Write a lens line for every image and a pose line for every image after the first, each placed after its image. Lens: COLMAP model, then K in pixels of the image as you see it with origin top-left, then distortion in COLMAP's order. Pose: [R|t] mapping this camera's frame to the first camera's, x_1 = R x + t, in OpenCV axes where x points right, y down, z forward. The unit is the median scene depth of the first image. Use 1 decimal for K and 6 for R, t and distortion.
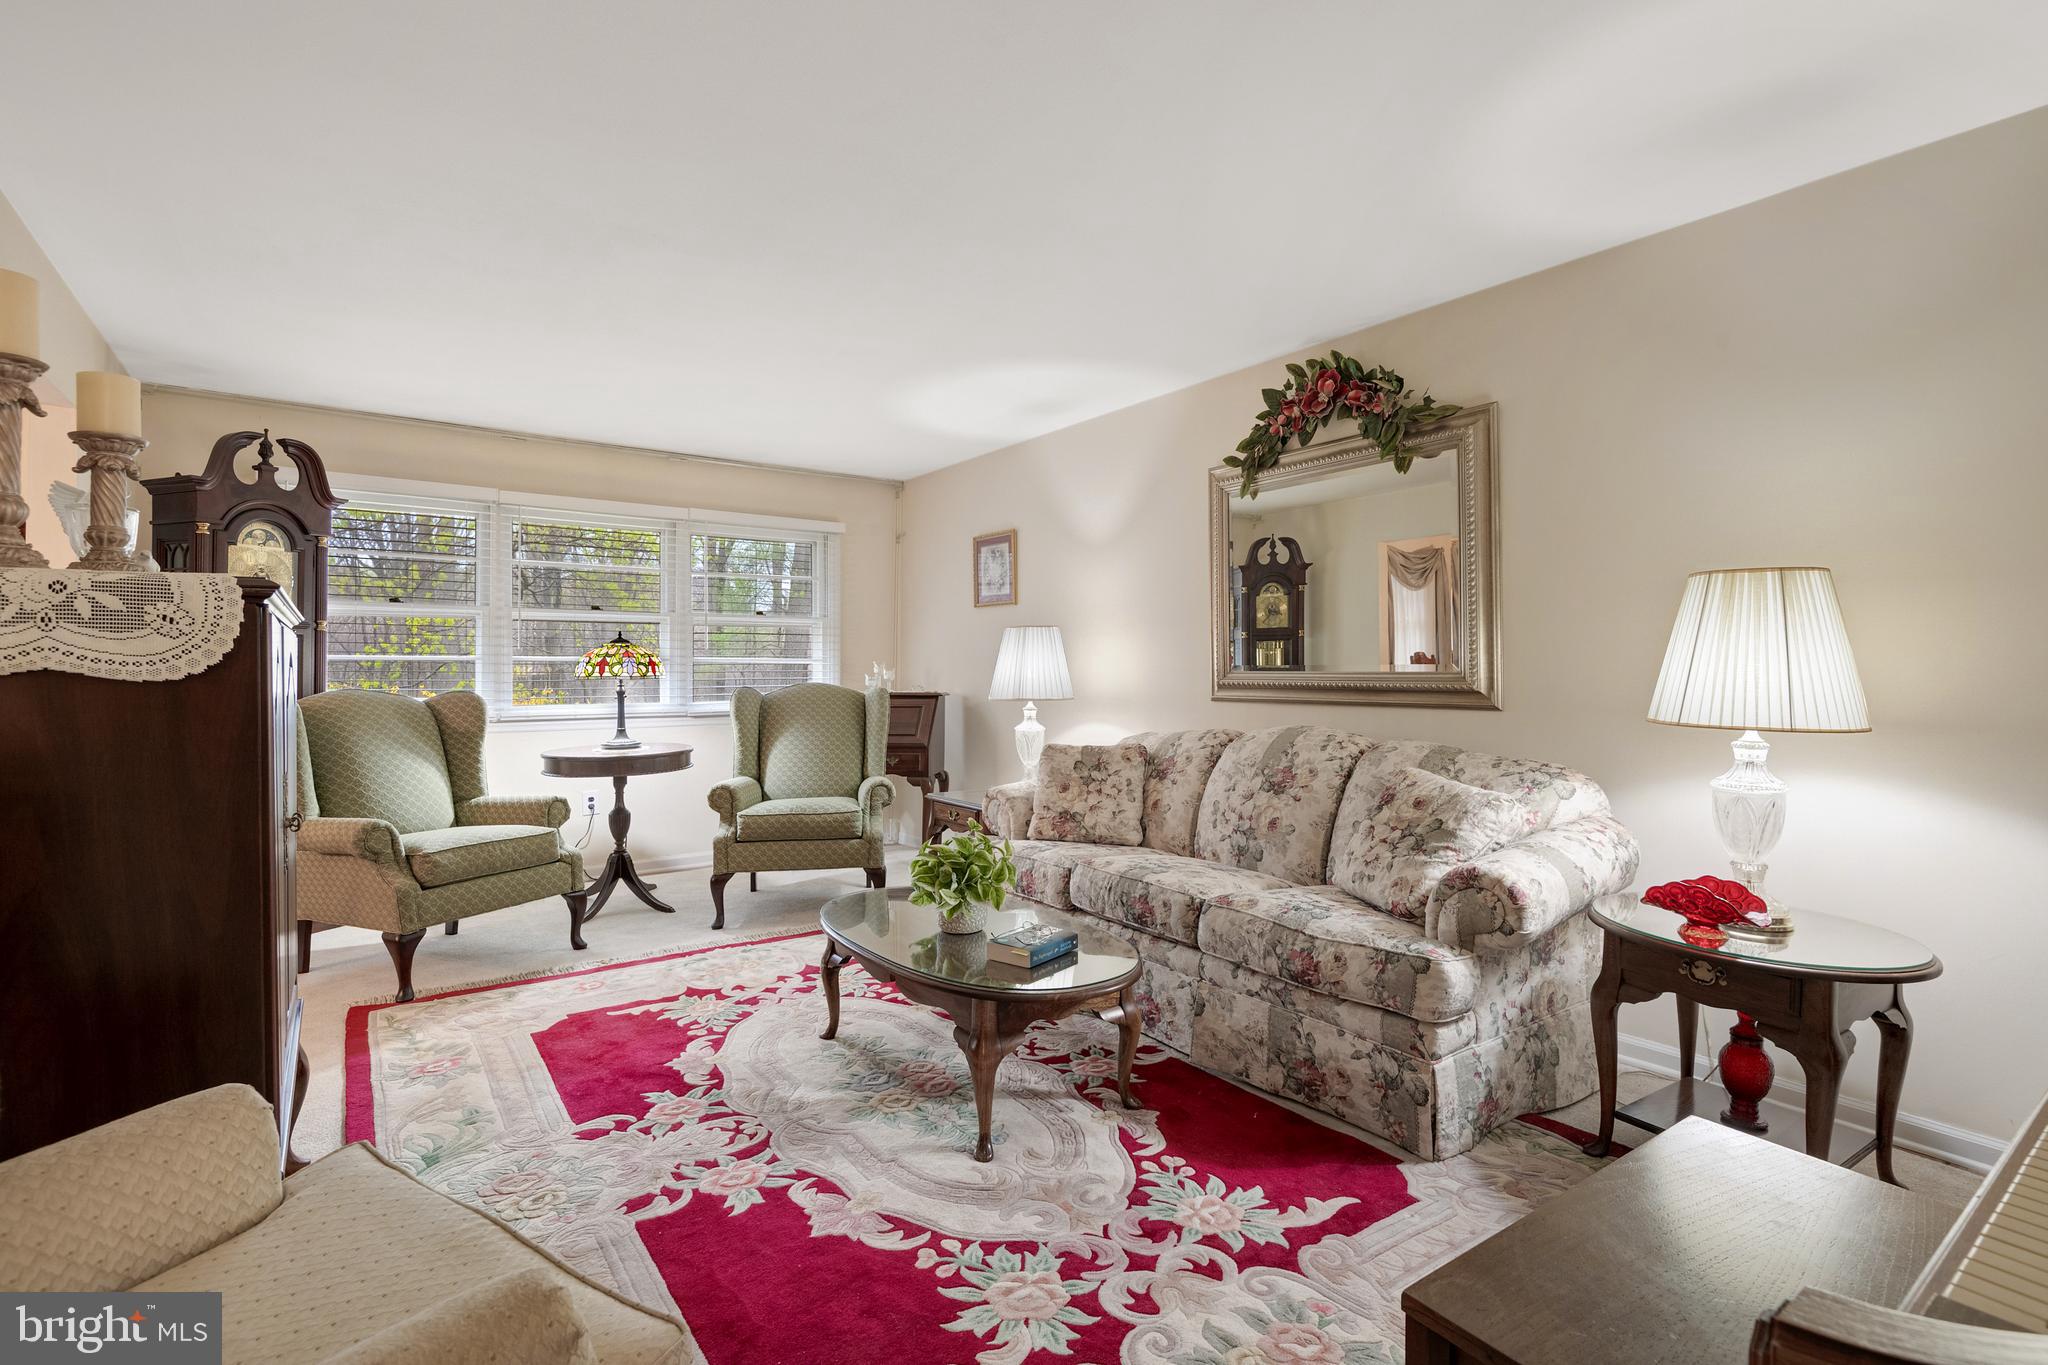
lens RADIAL K [[947.7, 0, 1033.3], [0, 947.7, 649.6], [0, 0, 1]] dist [0.031105, -0.020844]
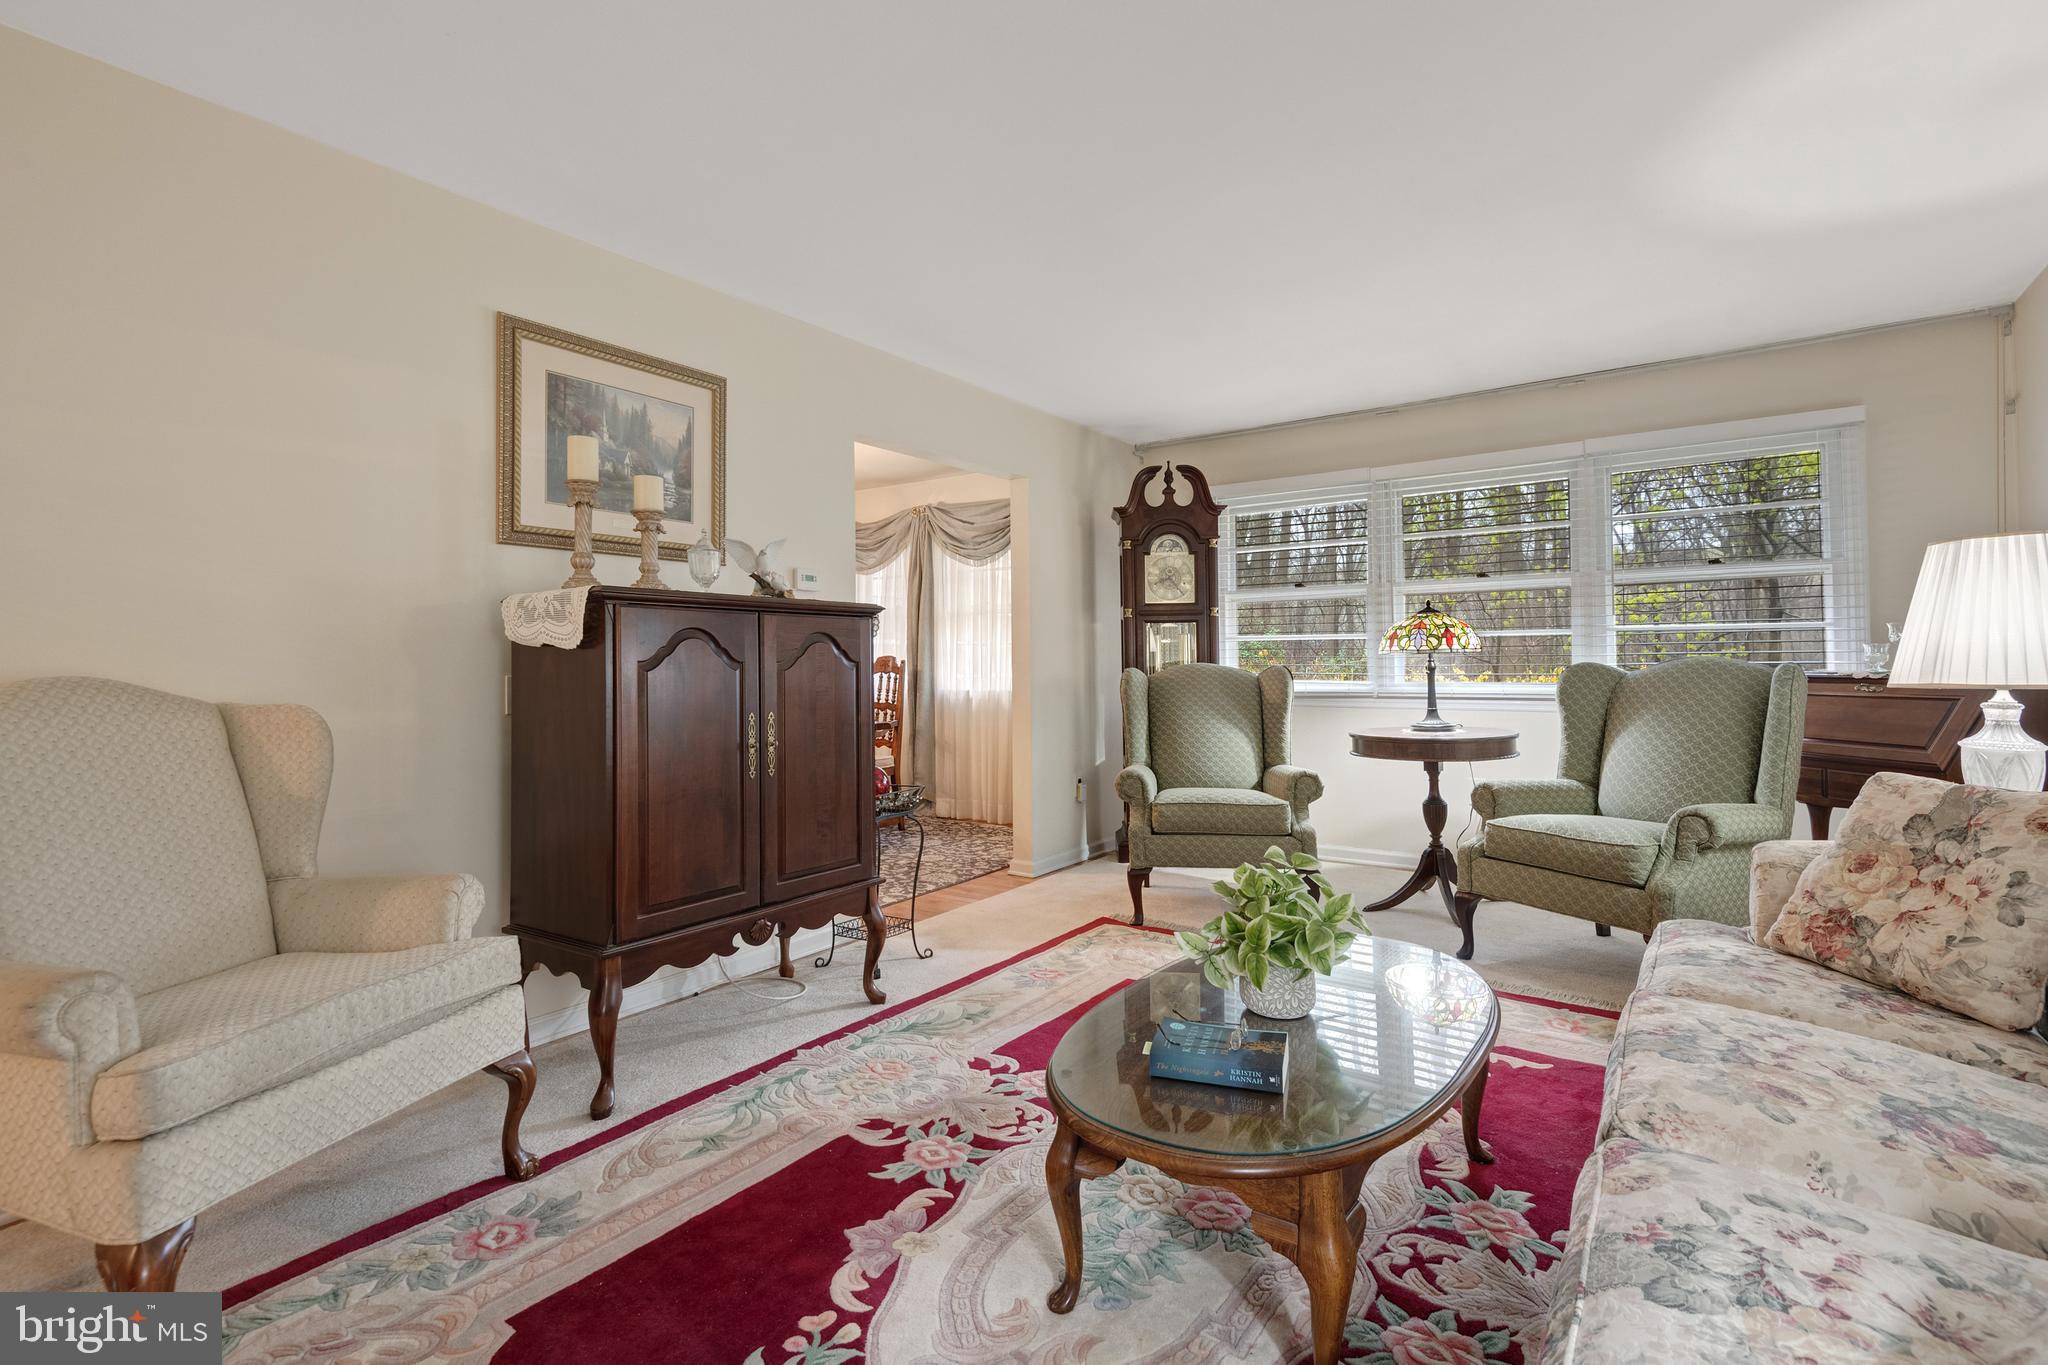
lens RADIAL K [[947.7, 0, 1033.3], [0, 947.7, 649.6], [0, 0, 1]] dist [0.031105, -0.020844]
pose [[0.322600, -0.015126, -0.946415, 0.373564], [0.031632, 0.999486, -0.005192, 0.025341], [0.946007, -0.028262, 0.322912, 0.452431]]
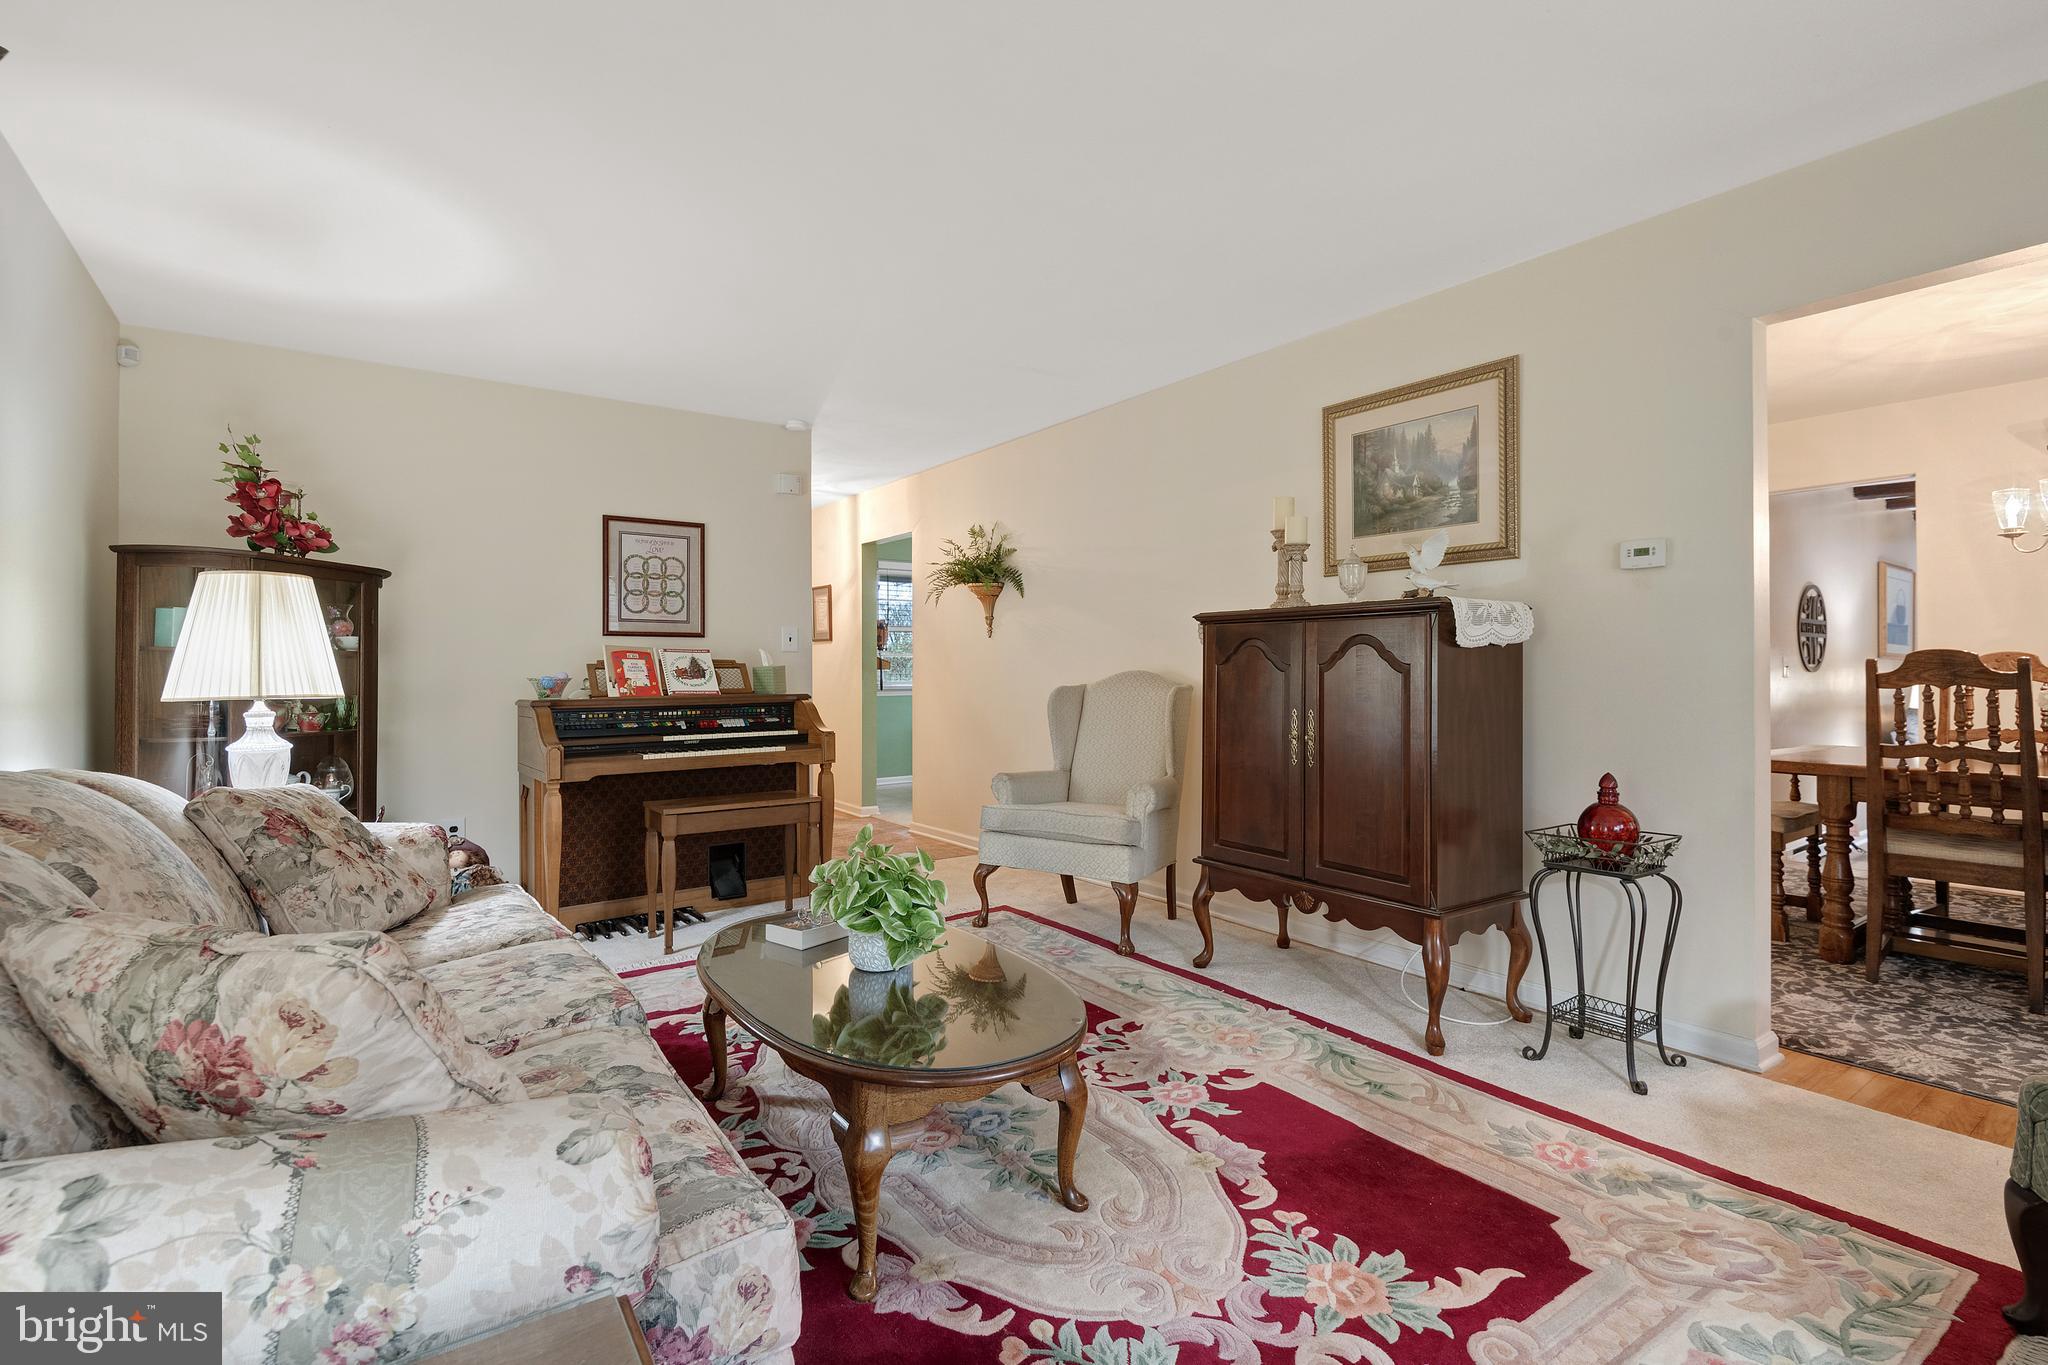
lens RADIAL K [[946.6, 0, 1029.6], [0, 946.6, 669.0], [0, 0, 1]] dist [0.019314, -0.019305]
pose [[-0.999907, 0.007521, 0.011386, -0.153974], [0.007232, 0.999656, -0.025213, 0.047254], [-0.011572, -0.025128, -0.999617, 1.309931]]
